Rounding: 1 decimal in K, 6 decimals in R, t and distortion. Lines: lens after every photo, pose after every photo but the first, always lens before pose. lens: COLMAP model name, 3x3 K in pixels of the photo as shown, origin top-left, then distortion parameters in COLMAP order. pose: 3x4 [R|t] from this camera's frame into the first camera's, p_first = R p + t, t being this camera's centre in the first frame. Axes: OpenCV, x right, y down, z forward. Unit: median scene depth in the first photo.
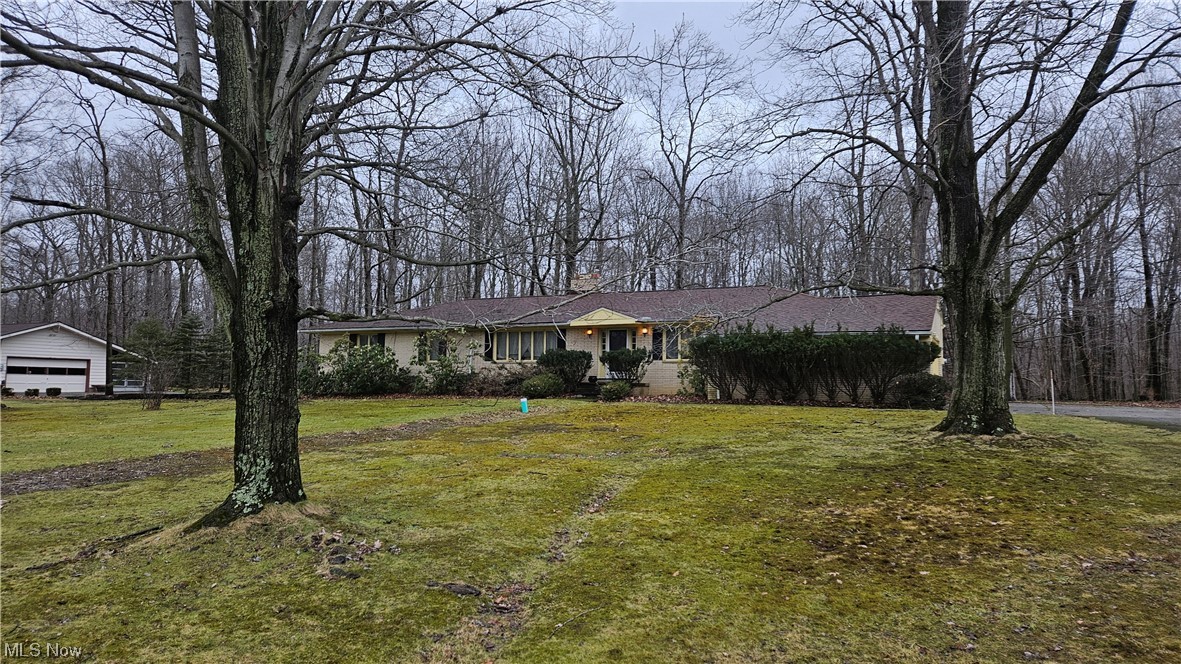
lens RADIAL K [[775.4, 0, 579.4], [0, 775.4, 327.6], [0, 0, 1]] dist [0.053838, -0.003467]
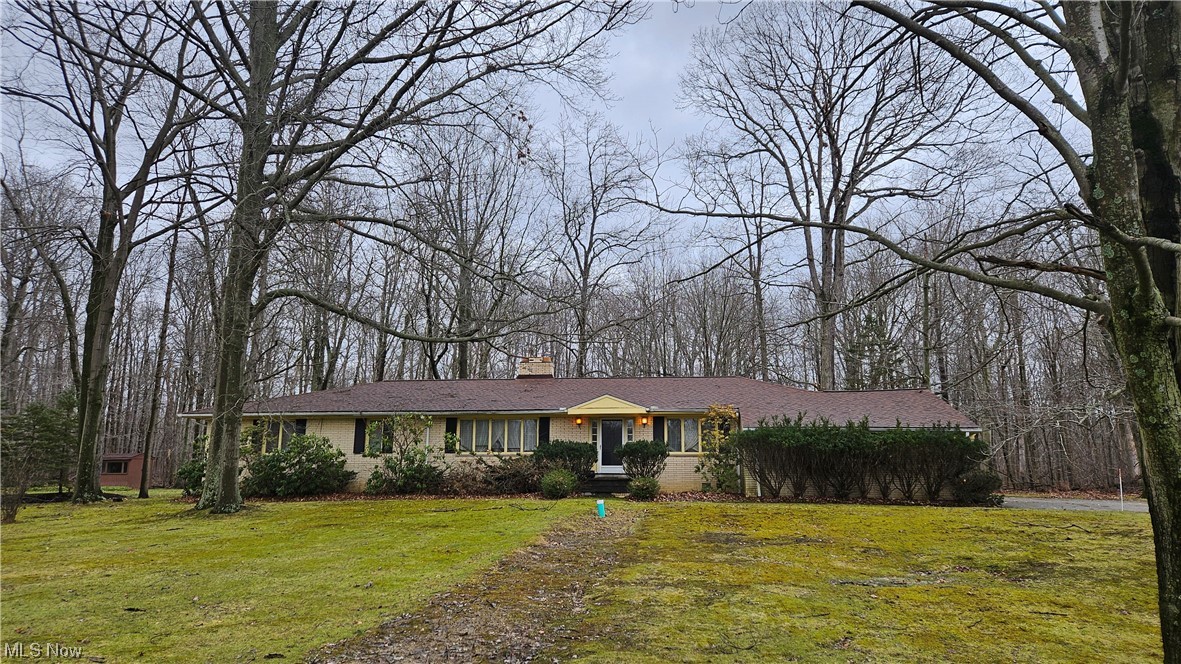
lens RADIAL K [[775.4, 0, 585.7], [0, 775.4, 331.0], [0, 0, 1]] dist [0.053838, -0.003467]
pose [[0.947856, 0.052099, 0.314412, -0.273845], [-0.018432, 0.993858, -0.109118, -0.000371], [-0.318166, 0.097632, 0.942994, 0.131562]]
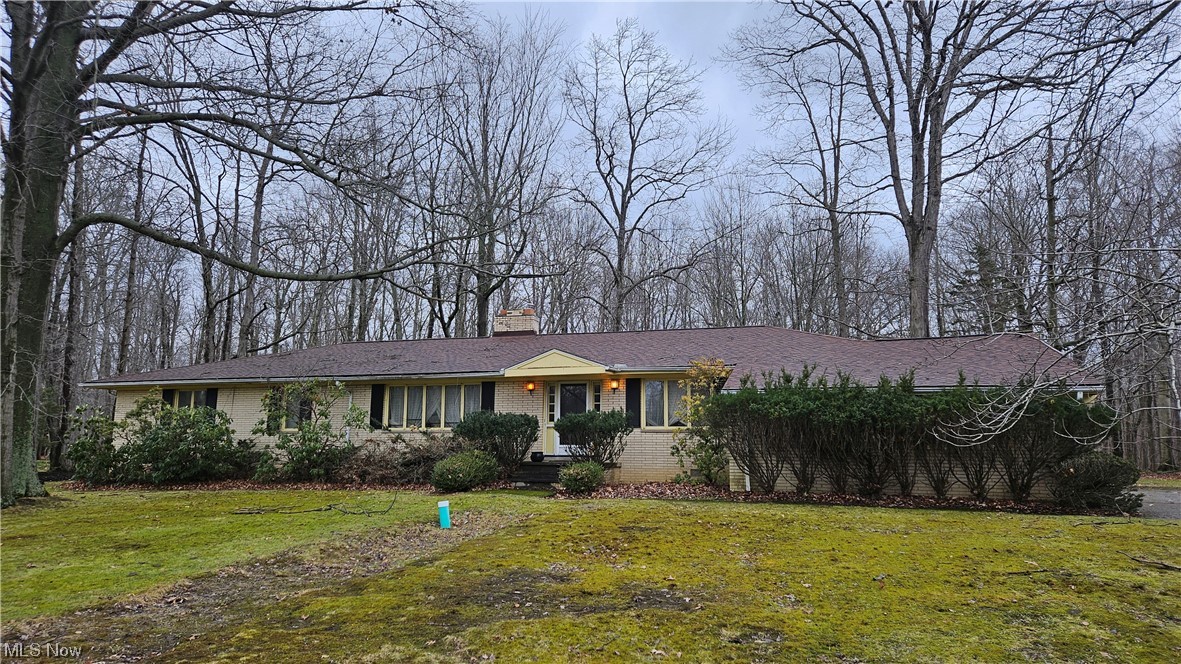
lens RADIAL K [[775.4, 0, 590.5], [0, 775.4, 338.8], [0, 0, 1]] dist [0.053838, -0.003467]
pose [[0.987798, 0.017480, 0.154754, -0.041940], [-0.007252, 0.997766, -0.066412, 0.008758], [-0.155569, 0.064480, 0.985718, 0.319287]]
